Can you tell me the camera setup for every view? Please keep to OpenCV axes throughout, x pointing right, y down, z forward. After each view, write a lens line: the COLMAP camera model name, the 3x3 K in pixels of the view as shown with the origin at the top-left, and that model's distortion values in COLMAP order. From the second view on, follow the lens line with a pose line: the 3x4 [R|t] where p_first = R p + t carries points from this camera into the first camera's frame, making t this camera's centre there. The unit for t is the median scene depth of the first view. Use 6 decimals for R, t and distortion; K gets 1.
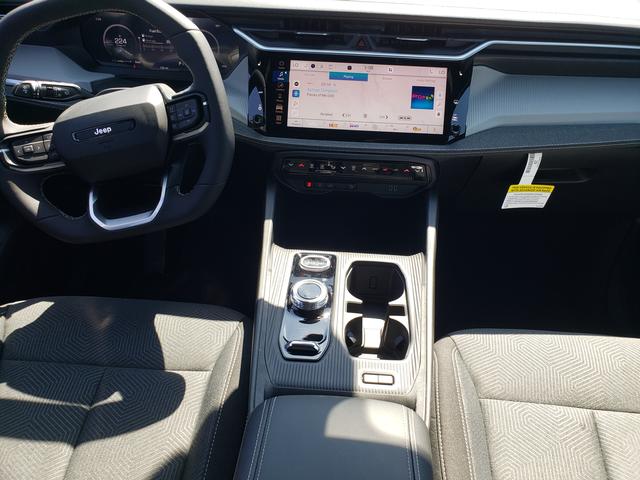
lens RADIAL K [[538.0, 0, 322.8], [0, 538.0, 237.6], [0, 0, 1]] dist [0.017943, -0.027595]
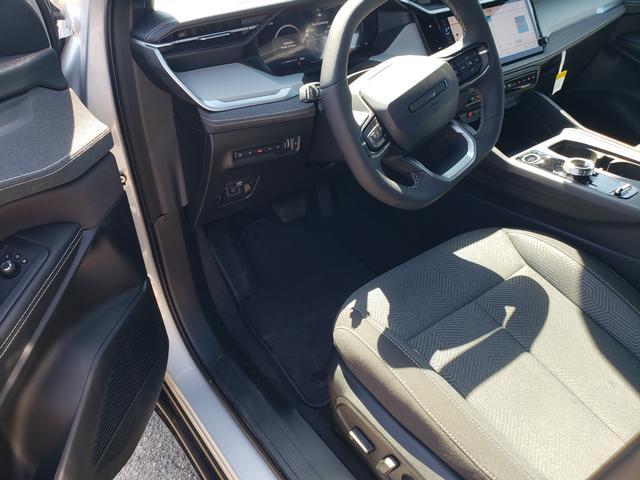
lens RADIAL K [[538.0, 0, 317.8], [0, 538.0, 235.0], [0, 0, 1]] dist [0.017943, -0.027595]
pose [[0.754378, -0.401371, 0.519437, -1.152555], [0.411125, 0.905763, 0.102808, -0.132372], [-0.511751, 0.135997, 0.848301, 0.182166]]
